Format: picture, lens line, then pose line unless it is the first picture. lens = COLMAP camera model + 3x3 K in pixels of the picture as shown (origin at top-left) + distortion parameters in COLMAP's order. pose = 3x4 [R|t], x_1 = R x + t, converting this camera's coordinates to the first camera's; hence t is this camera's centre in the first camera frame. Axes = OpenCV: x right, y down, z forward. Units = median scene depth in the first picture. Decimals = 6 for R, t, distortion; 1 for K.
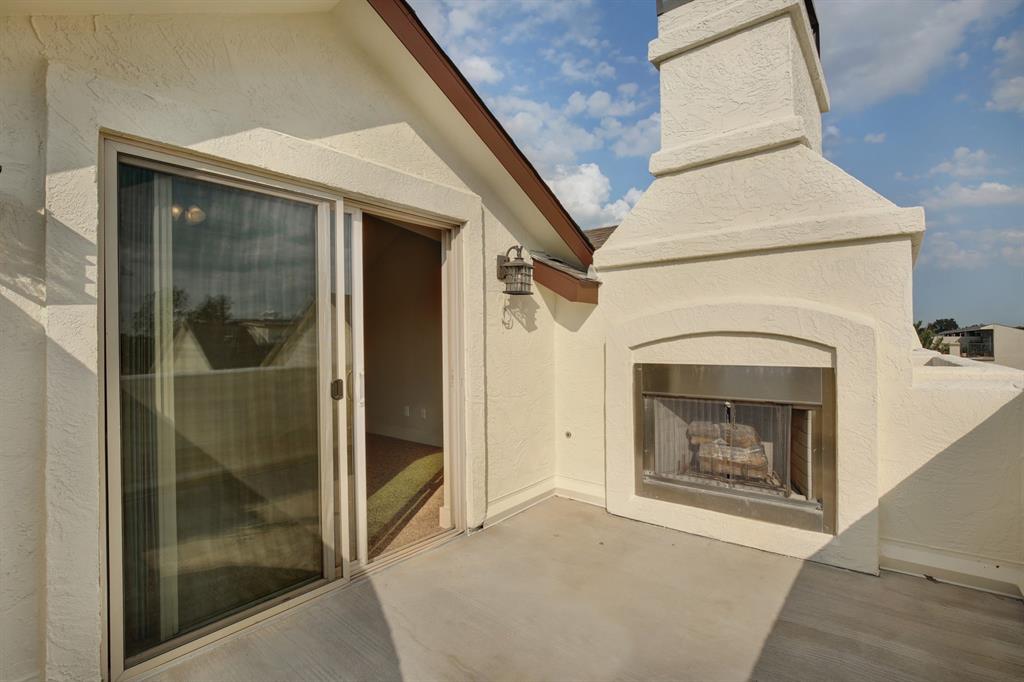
lens RADIAL K [[487.8, 0, 524.8], [0, 487.8, 337.8], [0, 0, 1]] dist [-0.000241, -0.000015]
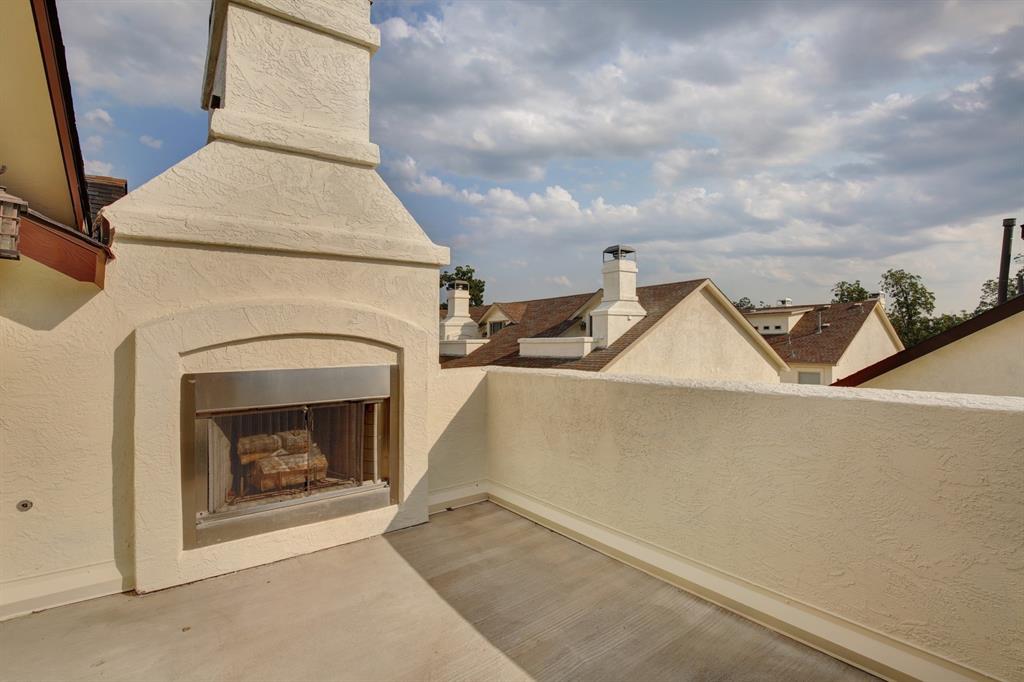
lens RADIAL K [[487.8, 0, 524.8], [0, 487.8, 337.8], [0, 0, 1]] dist [-0.000241, -0.000015]
pose [[0.271414, 0.006429, 0.962441, -0.401148], [0.002351, 0.999970, -0.007343, 0.003443], [-0.962460, 0.004256, 0.271391, 0.334495]]
